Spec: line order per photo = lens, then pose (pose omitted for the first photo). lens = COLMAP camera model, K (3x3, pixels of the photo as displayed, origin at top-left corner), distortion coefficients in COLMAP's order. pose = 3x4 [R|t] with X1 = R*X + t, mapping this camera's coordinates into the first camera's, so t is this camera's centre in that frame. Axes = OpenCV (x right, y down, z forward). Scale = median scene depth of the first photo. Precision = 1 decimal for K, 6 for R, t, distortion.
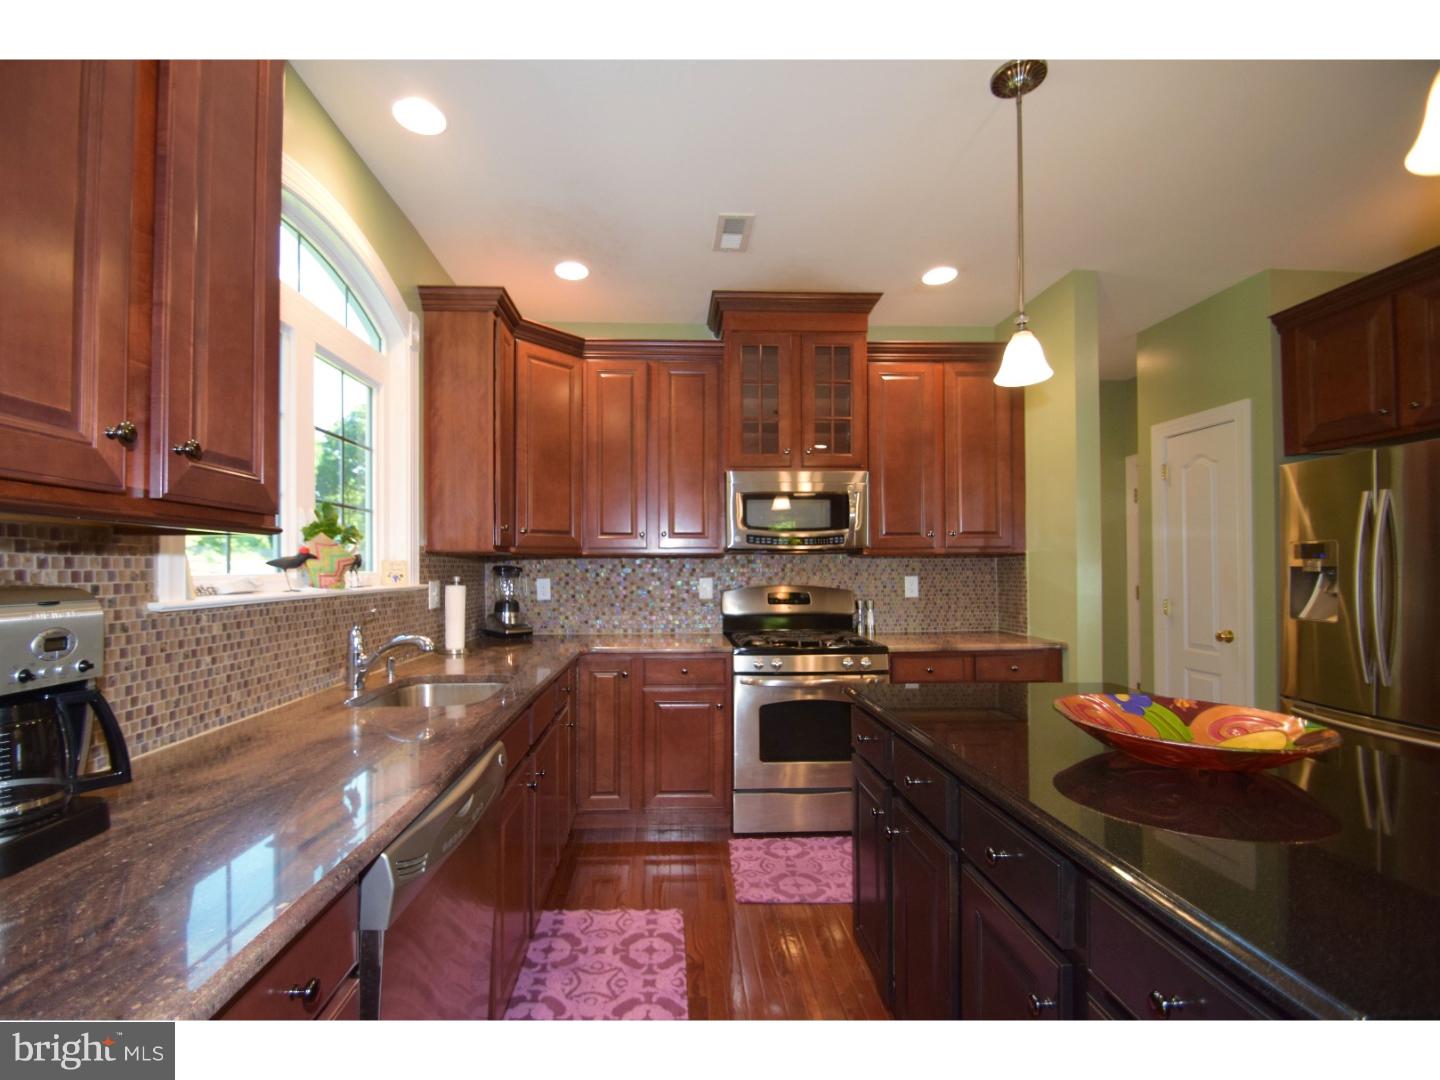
lens RADIAL K [[634.7, 0, 683.7], [0, 634.7, 559.8], [0, 0, 1]] dist [-0.017731, -0.000716]
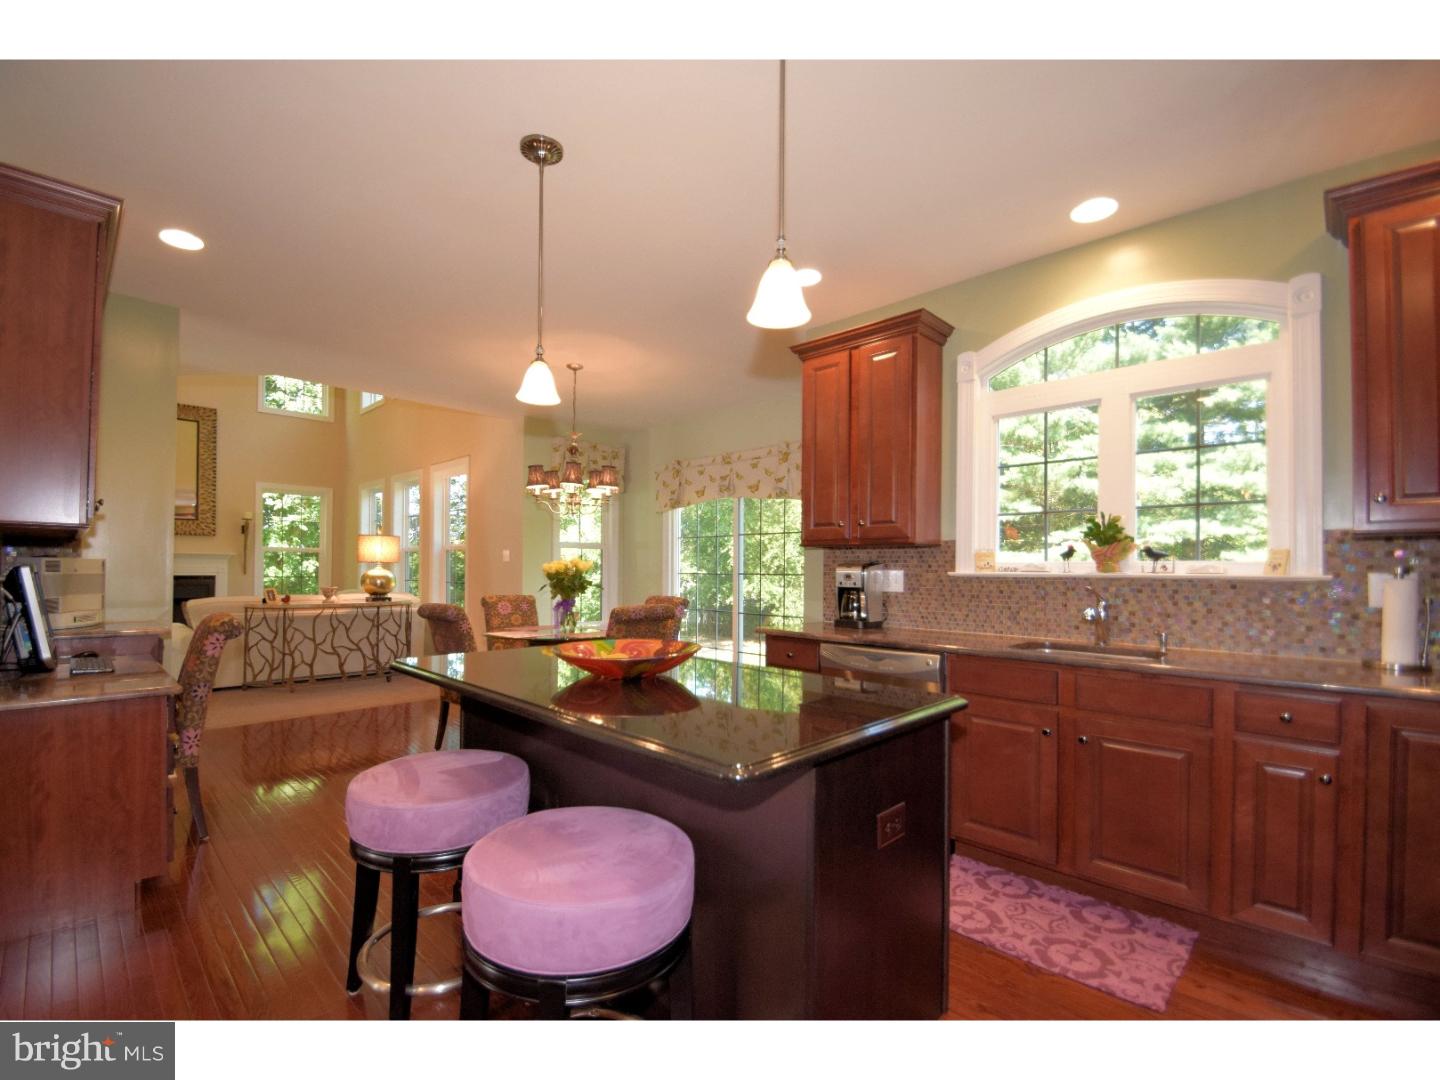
lens RADIAL K [[634.7, 0, 683.7], [0, 634.7, 559.8], [0, 0, 1]] dist [-0.017731, -0.000716]
pose [[-0.745109, -0.007308, -0.666902, 1.016449], [0.006495, 0.999813, -0.018212, 0.034368], [0.666911, -0.017901, -0.744922, 1.318674]]
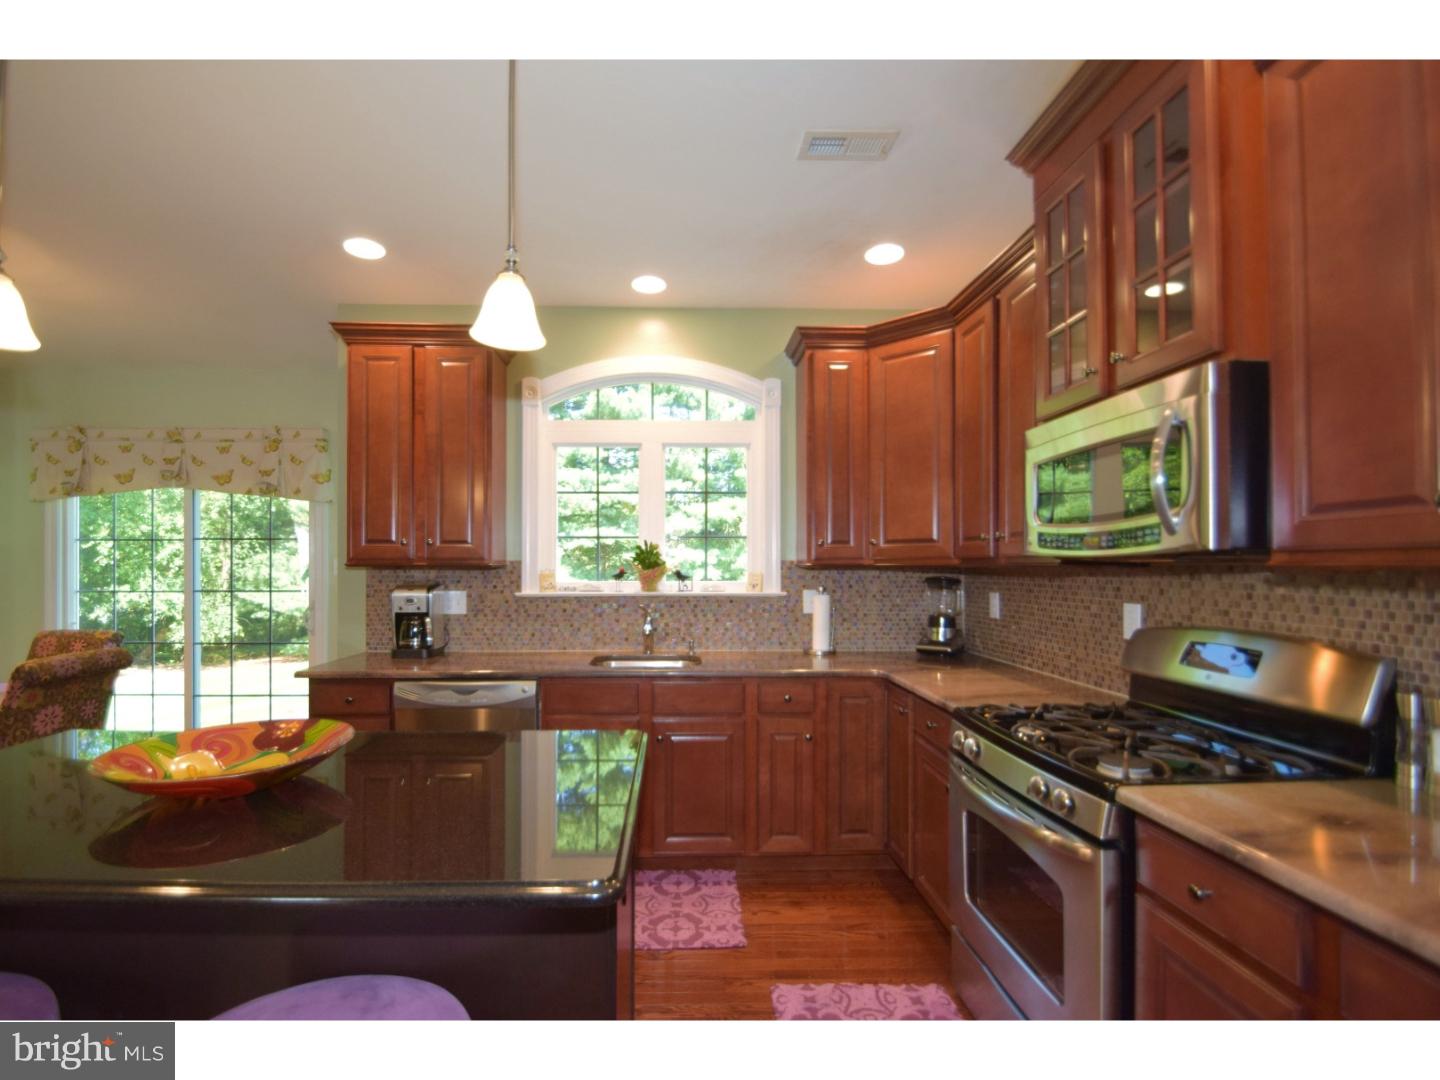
lens RADIAL K [[655.2, 0, 681.6], [0, 655.2, 563.1], [0, 0, 1]] dist [0.002272, -0.000038]
pose [[-0.021174, 0.001692, -0.999774, 1.105366], [0.013618, 0.999906, 0.001404, -0.029228], [0.999683, -0.013585, -0.021195, 1.042020]]
